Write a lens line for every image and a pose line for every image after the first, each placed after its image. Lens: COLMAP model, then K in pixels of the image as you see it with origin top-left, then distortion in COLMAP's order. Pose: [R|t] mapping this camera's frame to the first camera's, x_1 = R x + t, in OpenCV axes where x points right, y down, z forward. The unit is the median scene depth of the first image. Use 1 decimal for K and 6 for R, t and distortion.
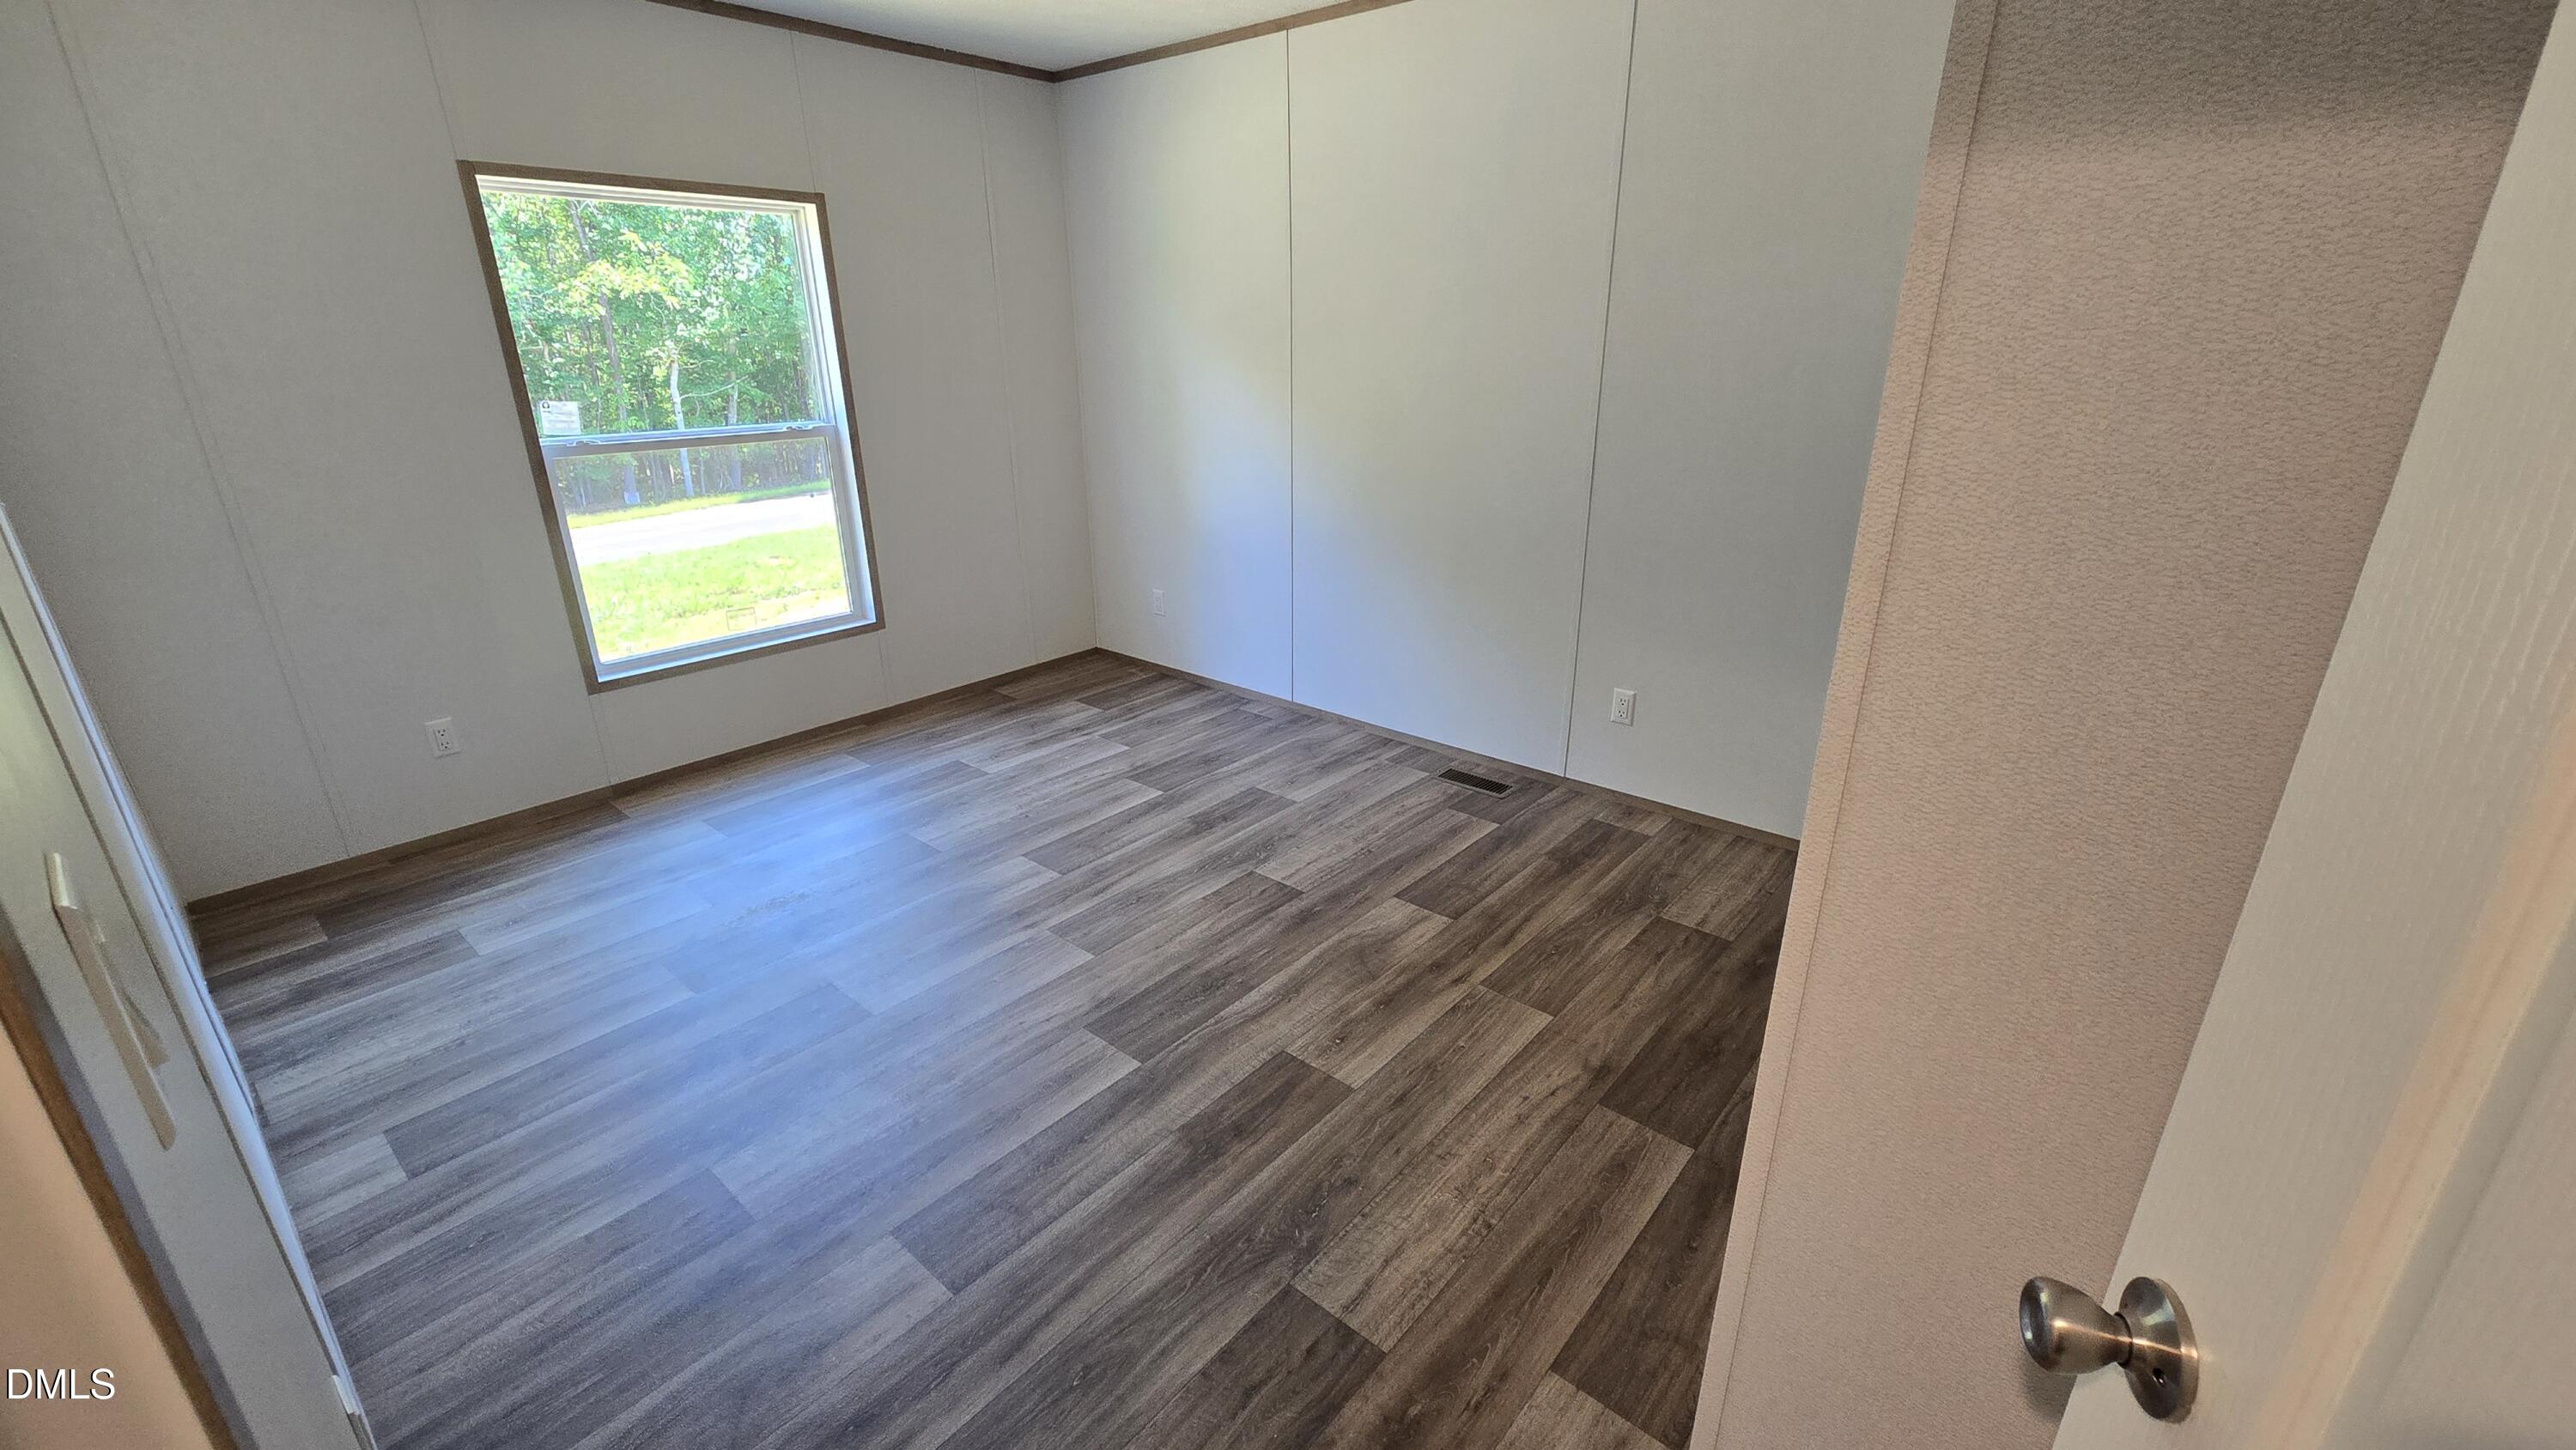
lens RADIAL K [[1065.3, 0, 1295.7], [0, 1065.3, 724.0], [0, 0, 1]] dist [0.002599, 0.000471]
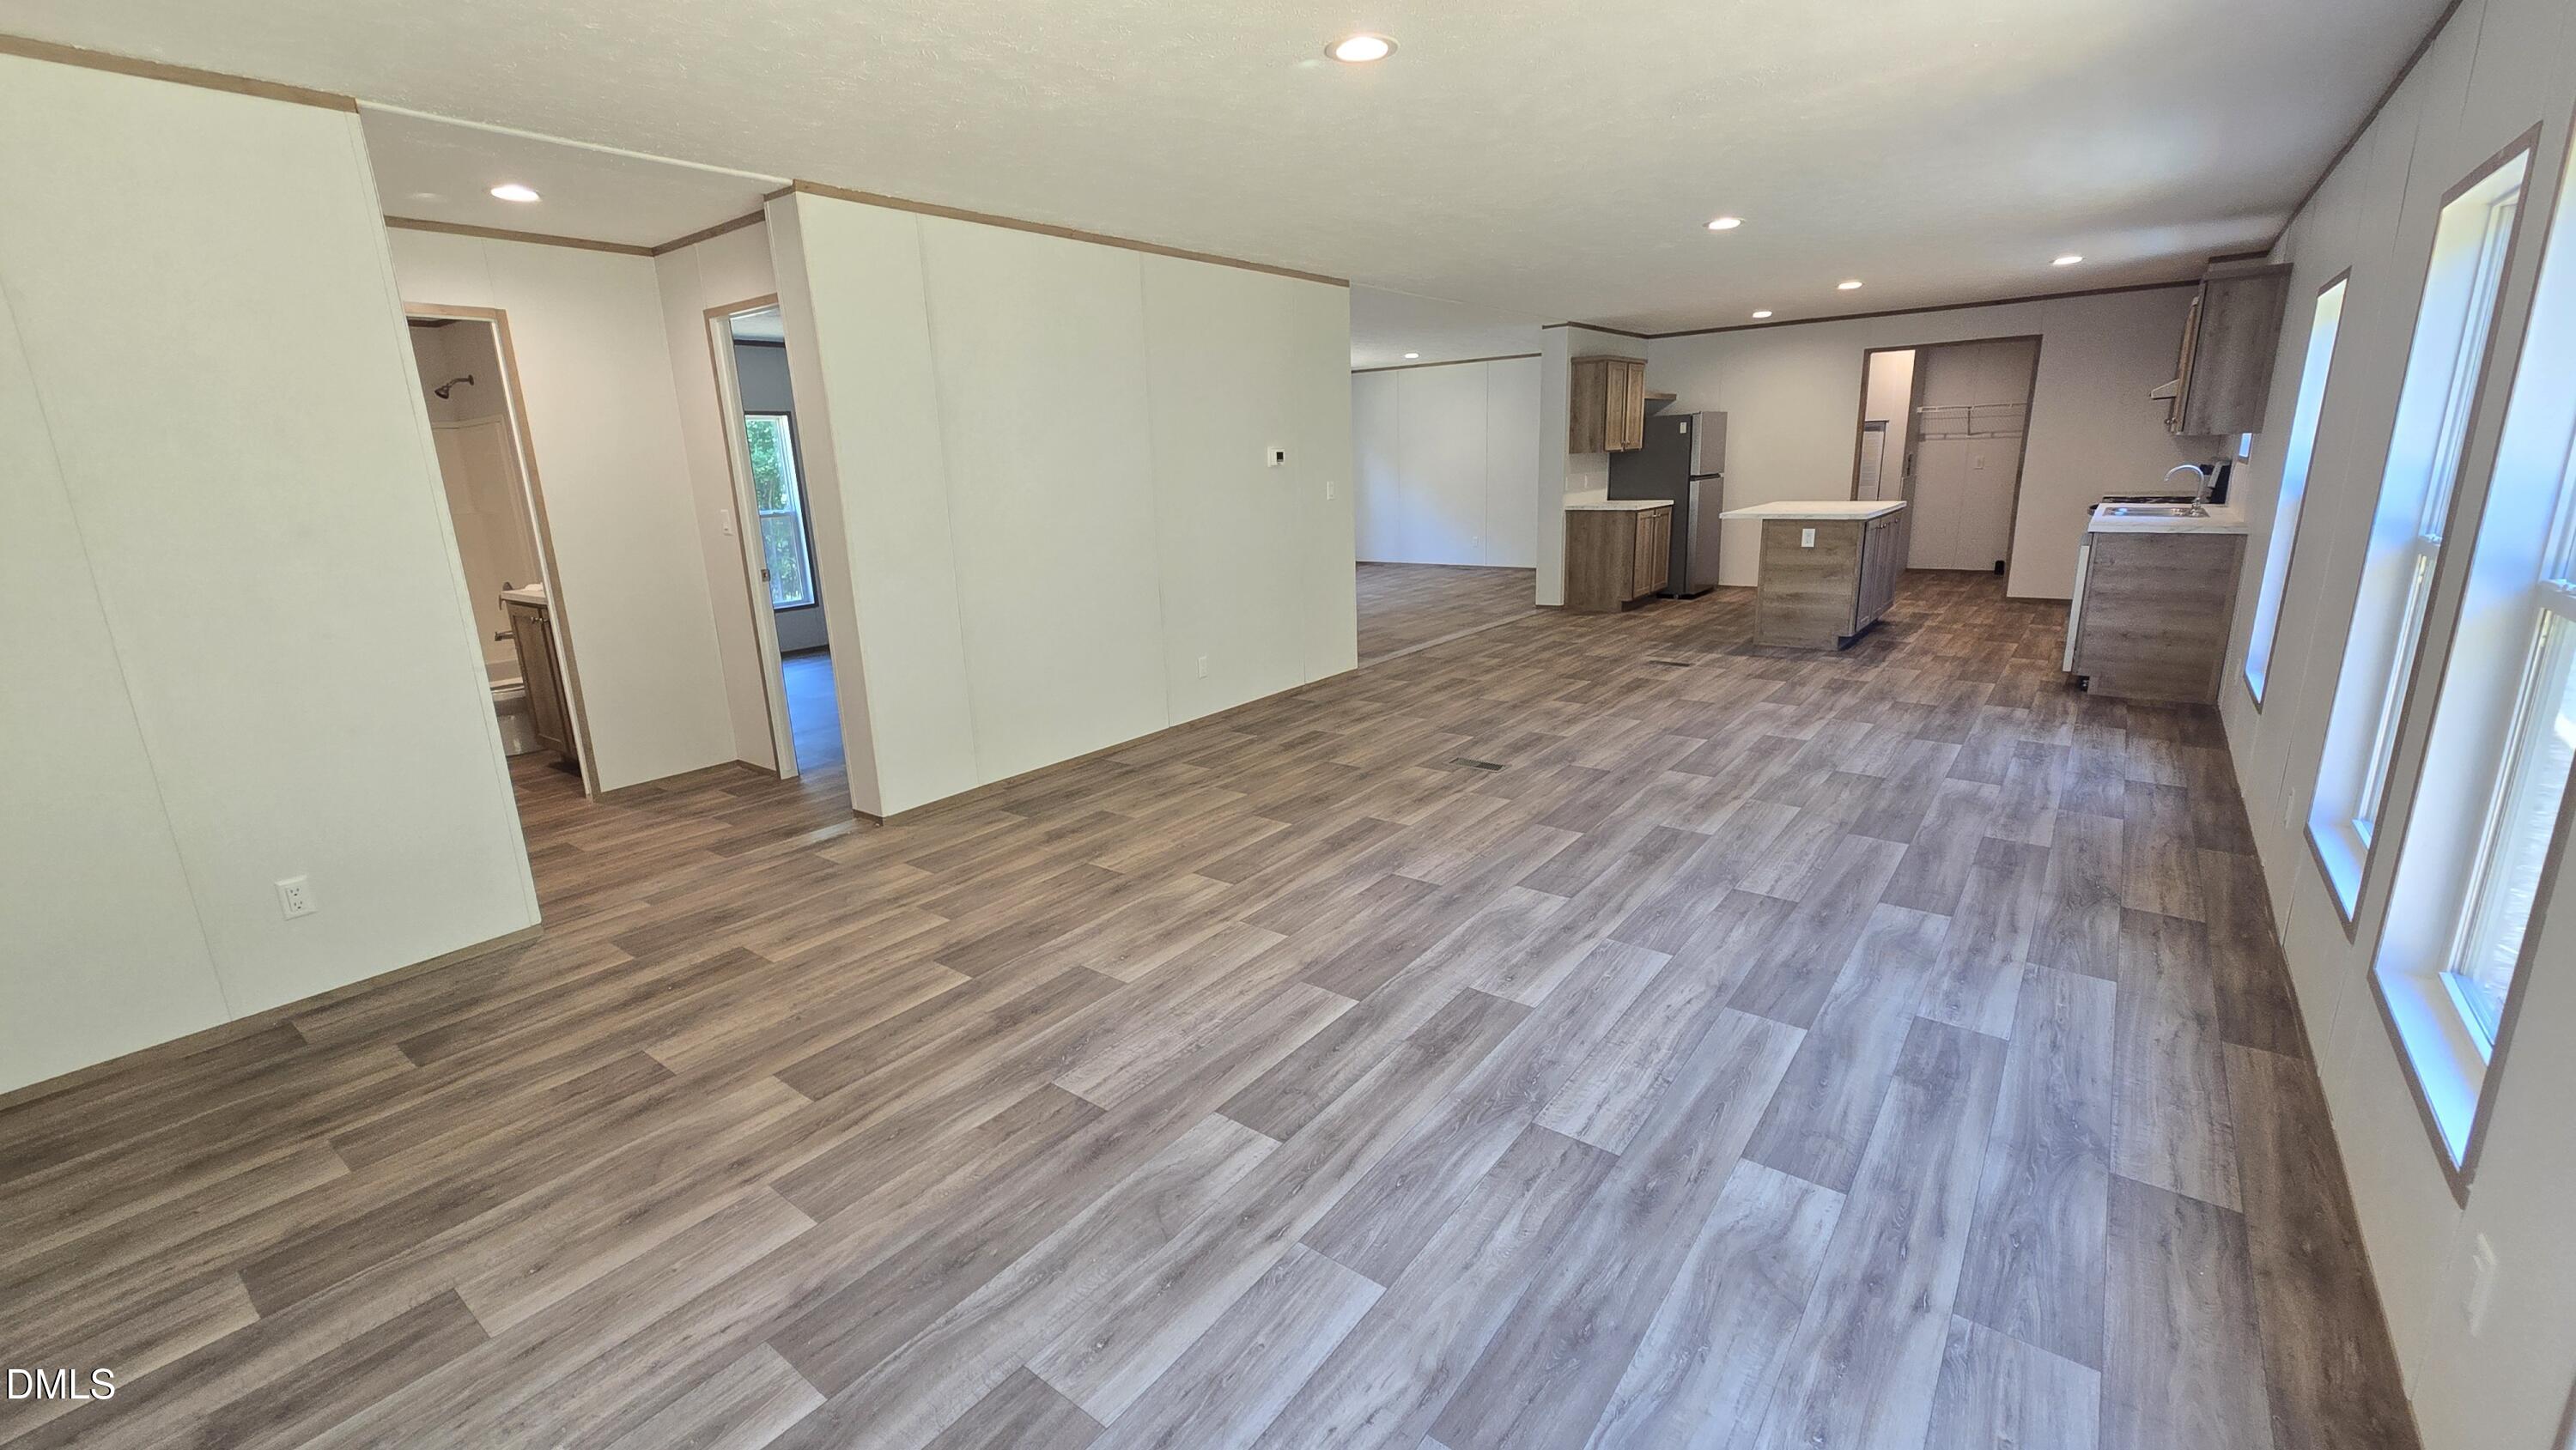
lens RADIAL K [[1065.3, 0, 1288.9], [0, 1065.3, 733.9], [0, 0, 1]] dist [0.002599, 0.000471]
pose [[0.998579, -0.037477, 0.037901, -0.263881], [0.040855, 0.994856, -0.092694, 0.117128], [-0.034232, 0.094111, 0.994973, -0.280228]]
